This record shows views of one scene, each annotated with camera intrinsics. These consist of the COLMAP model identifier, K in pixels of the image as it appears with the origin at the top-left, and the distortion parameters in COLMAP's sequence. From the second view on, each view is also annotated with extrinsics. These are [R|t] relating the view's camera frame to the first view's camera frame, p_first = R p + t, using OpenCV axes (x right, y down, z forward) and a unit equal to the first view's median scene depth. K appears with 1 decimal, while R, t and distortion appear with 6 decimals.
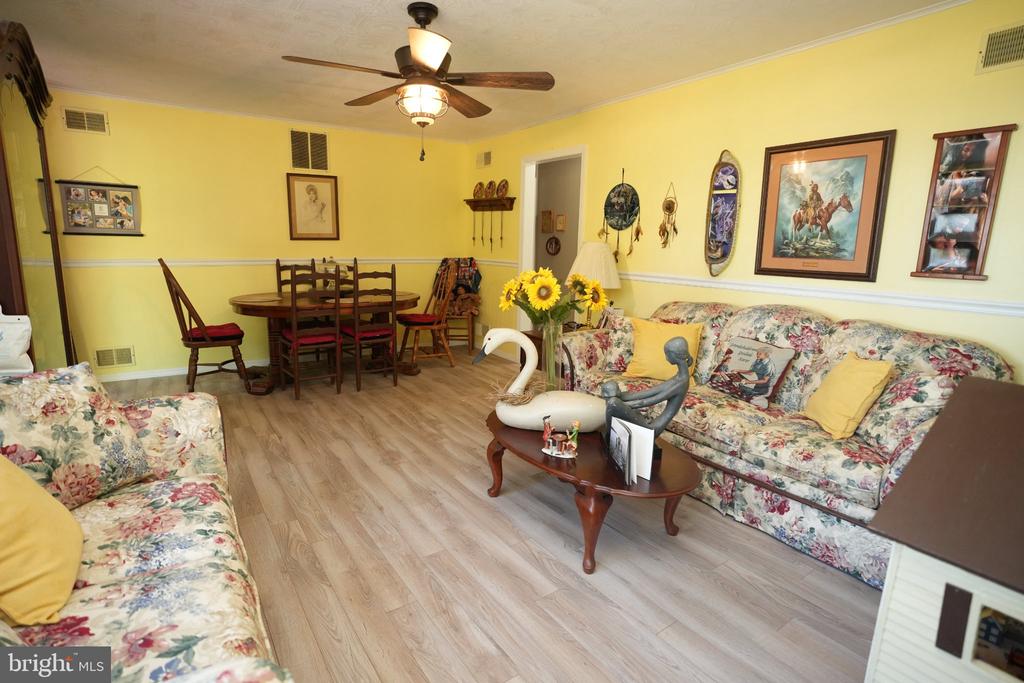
lens RADIAL K [[507.4, 0, 510.9], [0, 507.4, 340.5], [0, 0, 1]] dist [-0.052199, 0.021707]
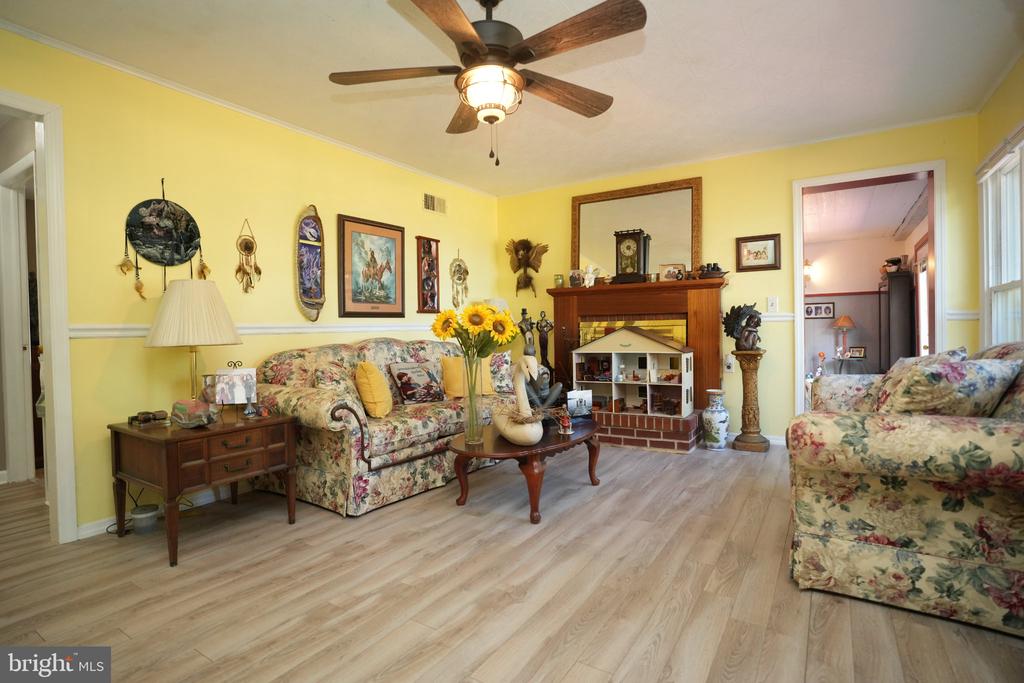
lens RADIAL K [[507.4, 0, 509.5], [0, 507.4, 339.3], [0, 0, 1]] dist [-0.052199, 0.021707]
pose [[-0.379619, -0.033533, 0.924535, -0.584063], [0.185066, 0.976391, 0.111404, -0.108011], [-0.906444, 0.213391, -0.364450, 0.834367]]
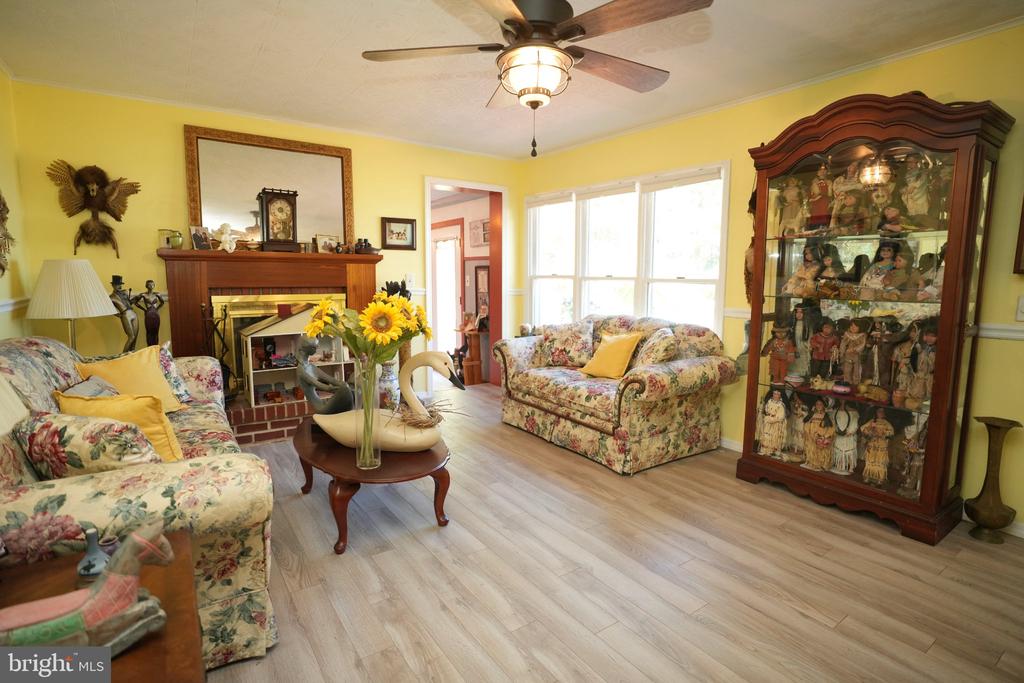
lens RADIAL K [[507.4, 0, 508.7], [0, 507.4, 340.4], [0, 0, 1]] dist [-0.052199, 0.021707]
pose [[-0.999543, -0.030098, -0.002656, -0.090853], [-0.029431, 0.949934, 0.311060, -0.205150], [-0.006840, 0.310996, -0.950387, 1.125558]]
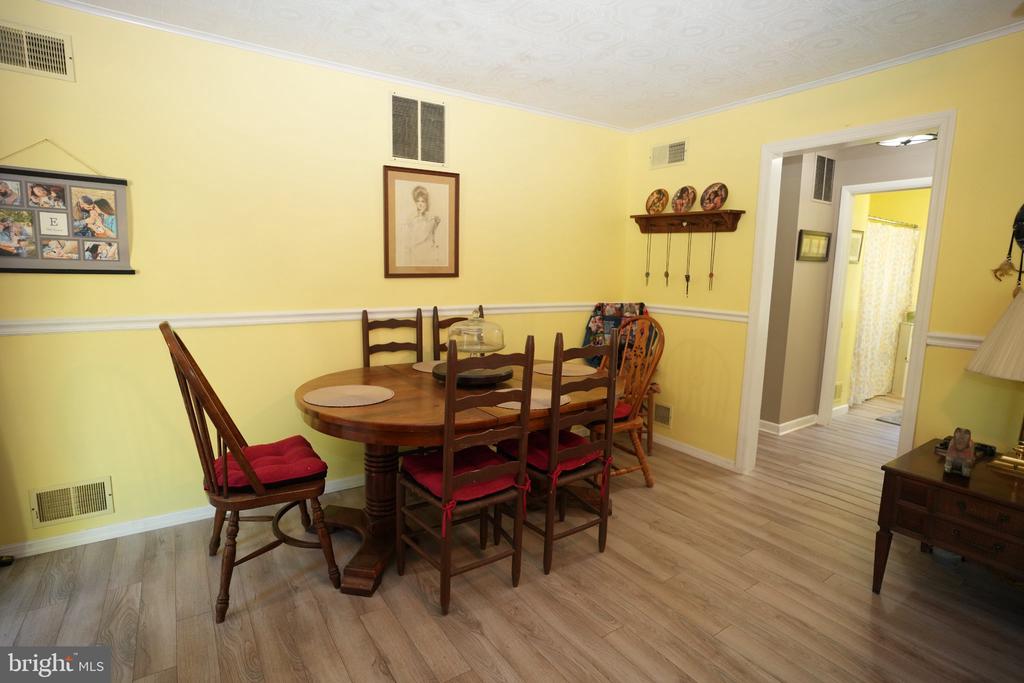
lens RADIAL K [[507.4, 0, 508.2], [0, 507.4, 341.8], [0, 0, 1]] dist [-0.052199, 0.021707]
pose [[0.999968, -0.000976, -0.007902, -0.347687], [0.000578, 0.998743, -0.050122, -0.114577], [0.007941, 0.050116, 0.998712, 0.491038]]
